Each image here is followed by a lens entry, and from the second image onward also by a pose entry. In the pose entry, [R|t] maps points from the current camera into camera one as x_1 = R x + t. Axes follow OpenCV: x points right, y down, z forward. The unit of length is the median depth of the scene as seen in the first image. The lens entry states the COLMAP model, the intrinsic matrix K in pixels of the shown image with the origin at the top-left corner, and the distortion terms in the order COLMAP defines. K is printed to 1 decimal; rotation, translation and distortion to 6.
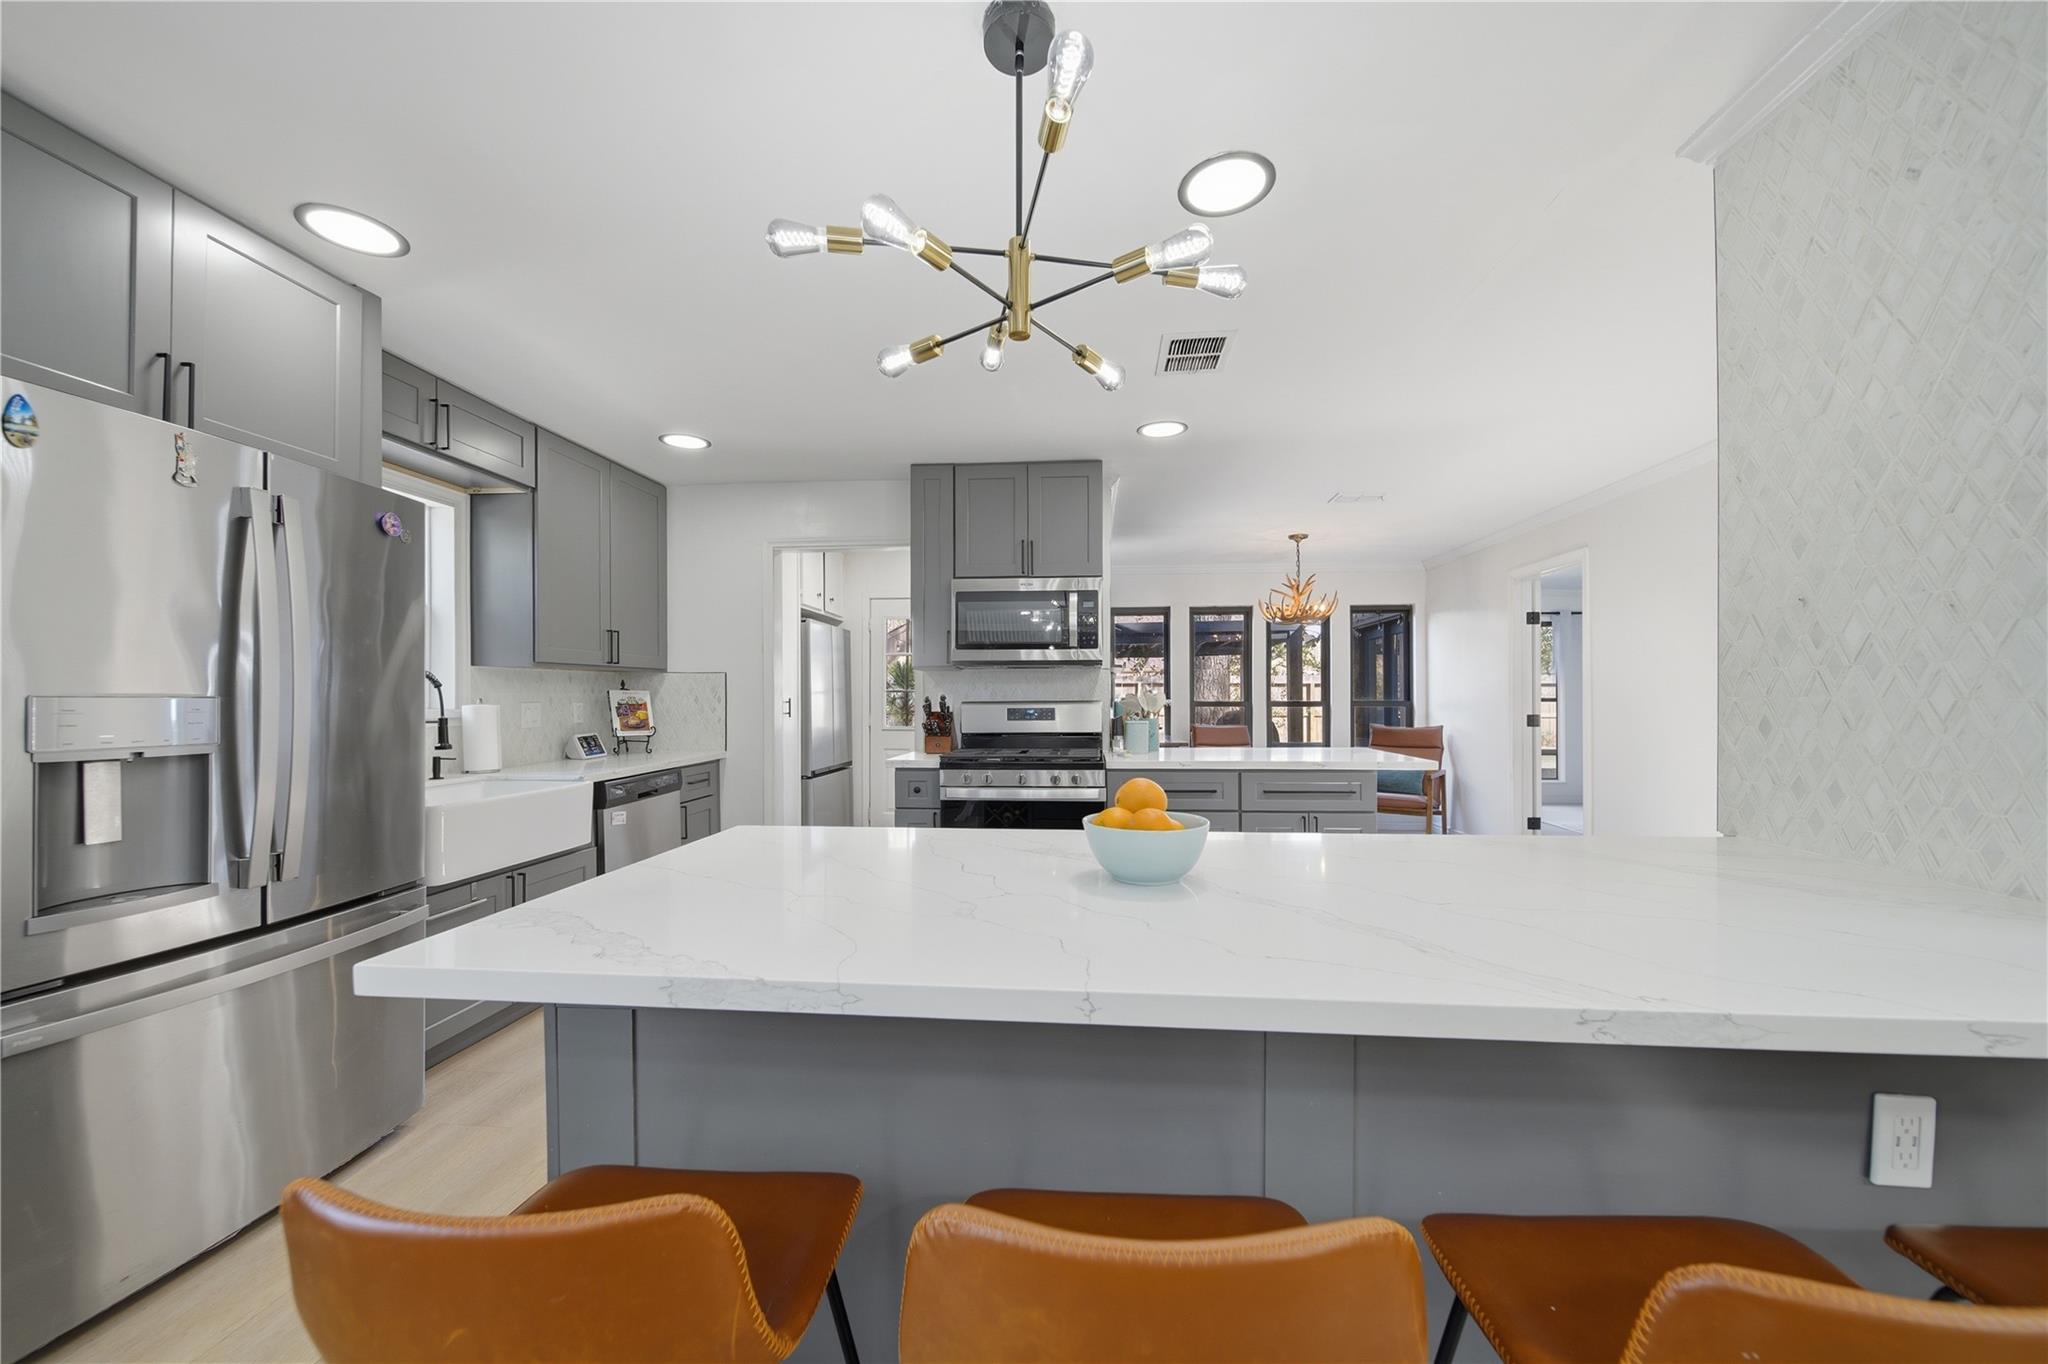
lens RADIAL K [[734.8, 0, 1027.3], [0, 734.8, 696.1], [0, 0, 1]] dist [0.000531, -0.000133]
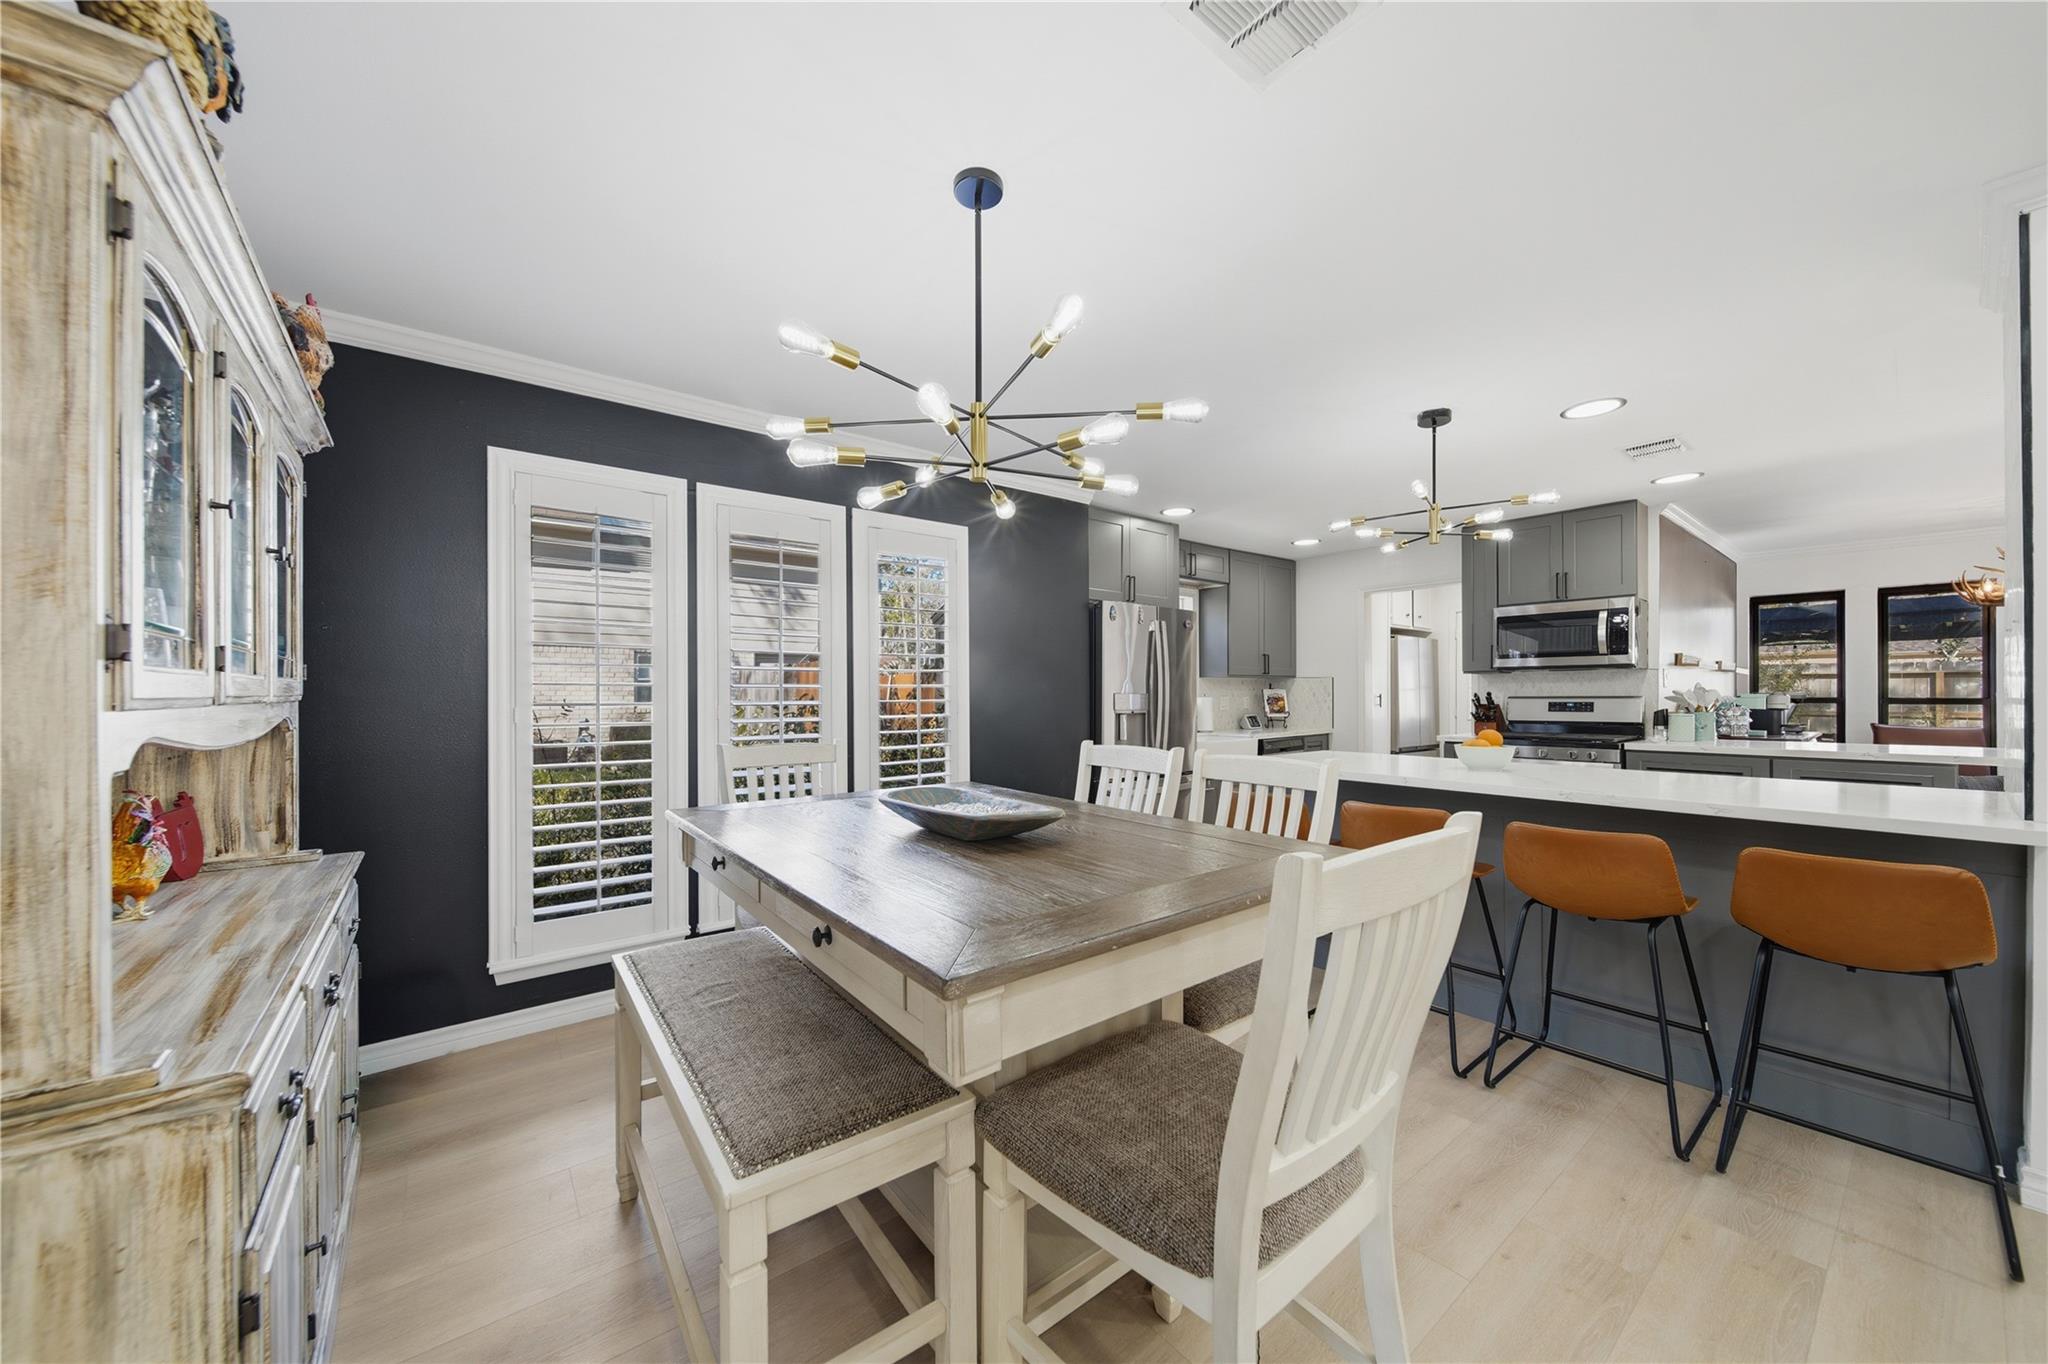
lens RADIAL K [[734.8, 0, 1027.3], [0, 734.8, 696.1], [0, 0, 1]] dist [0.000531, -0.000133]
pose [[0.690569, 0.002396, -0.723263, 0.282234], [0.001998, 0.999984, 0.005221, -0.002471], [0.723264, -0.005050, 0.690553, -0.566438]]
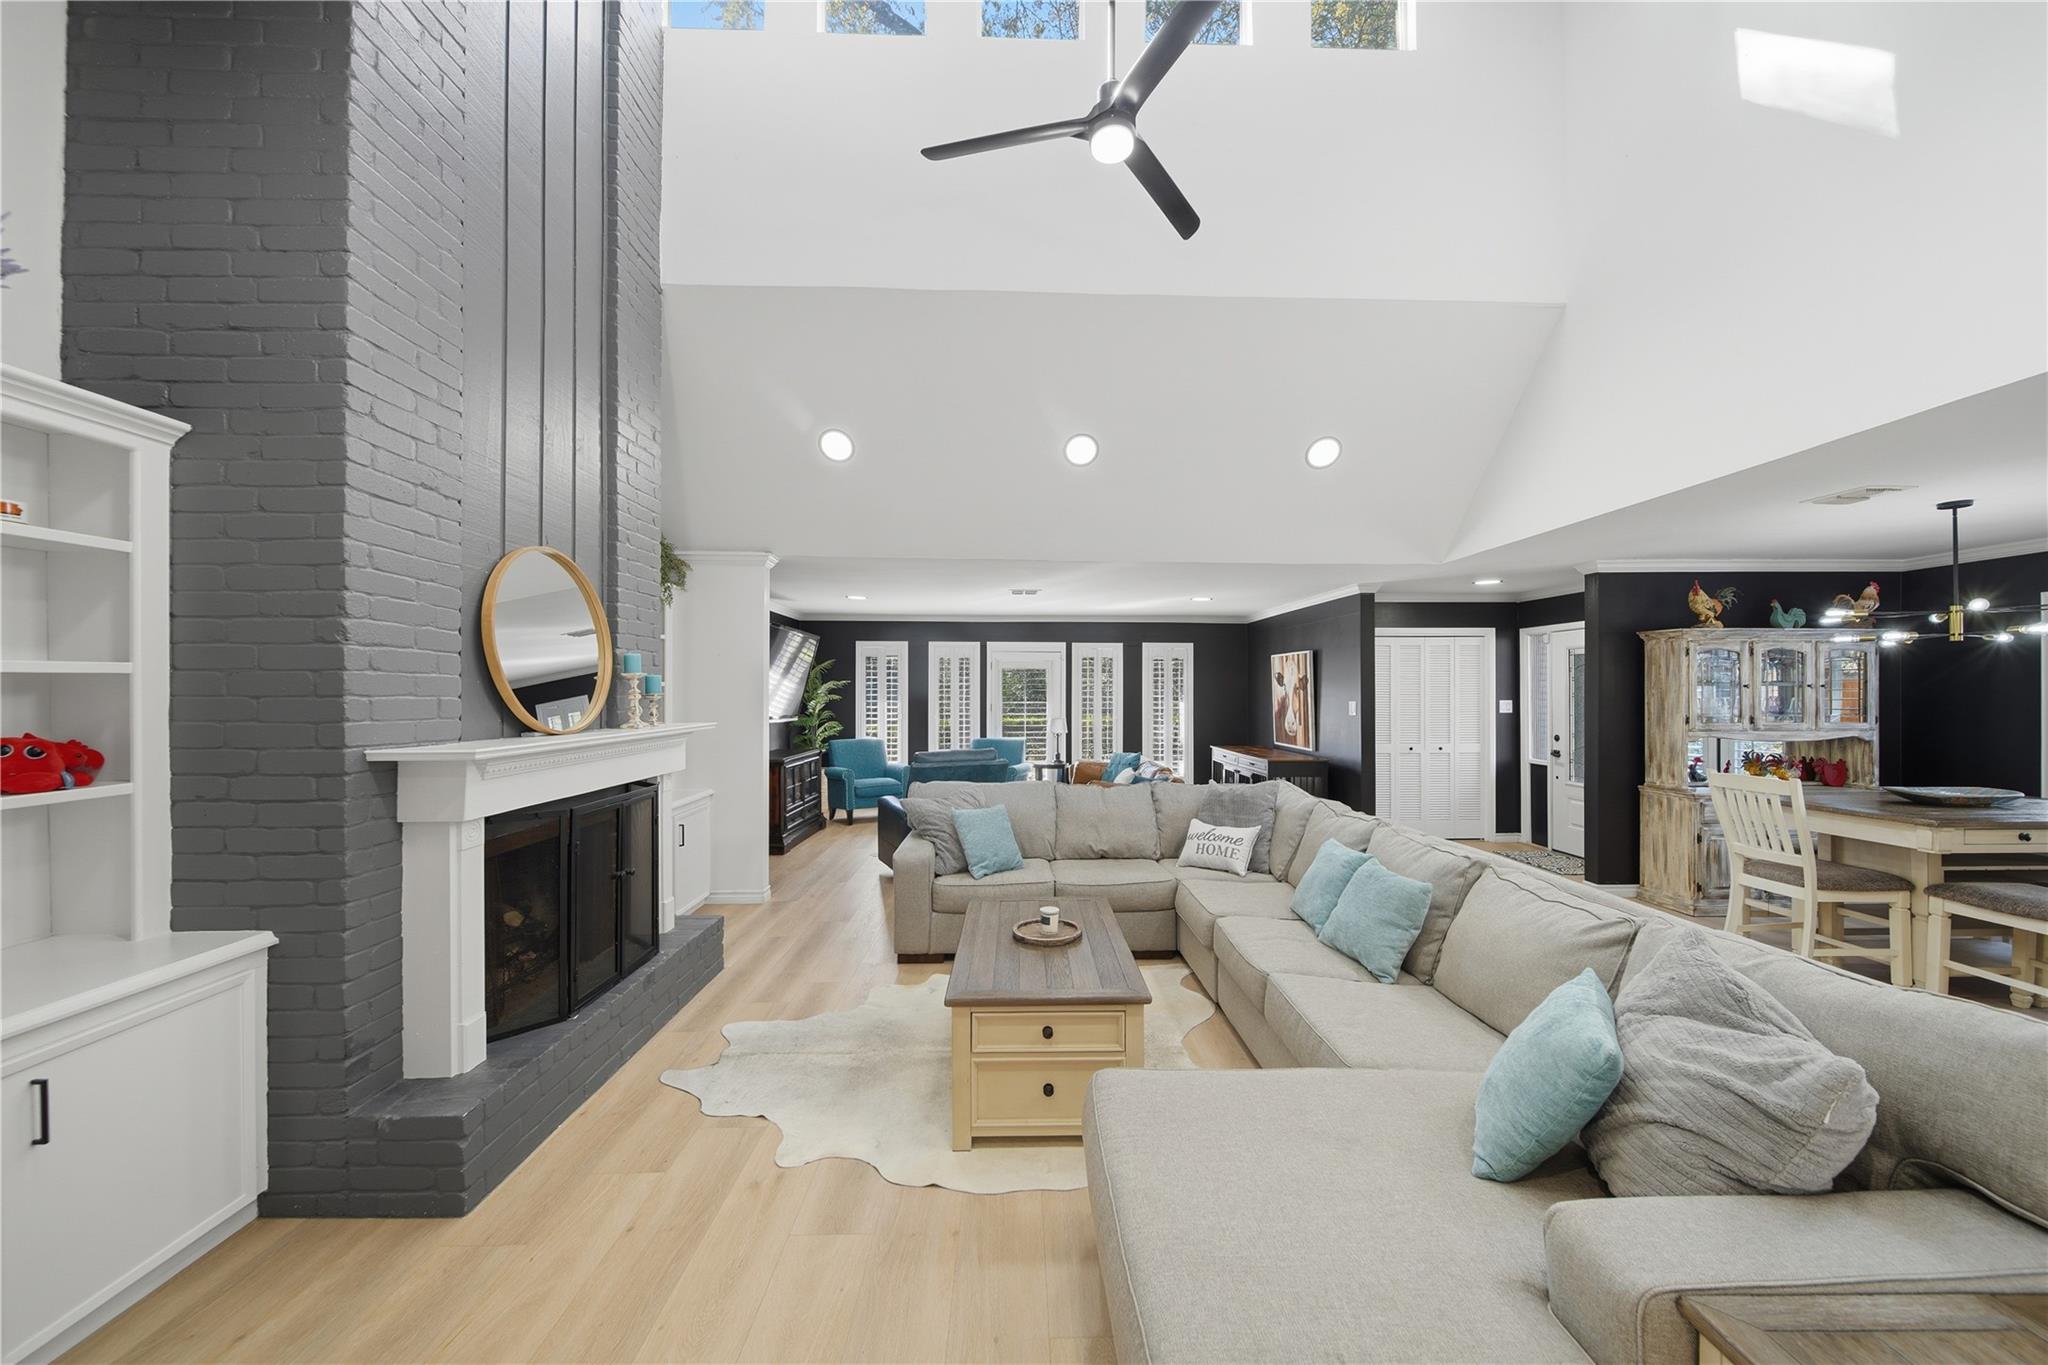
lens RADIAL K [[736.9, 0, 1034.5], [0, 736.9, 688.3], [0, 0, 1]] dist [0.000074, -0.000156]
pose [[-0.992078, 0.009715, -0.125244, 1.290424], [0.009976, 0.999949, -0.001457, -0.083910], [0.125224, -0.002695, -0.992125, 0.569971]]
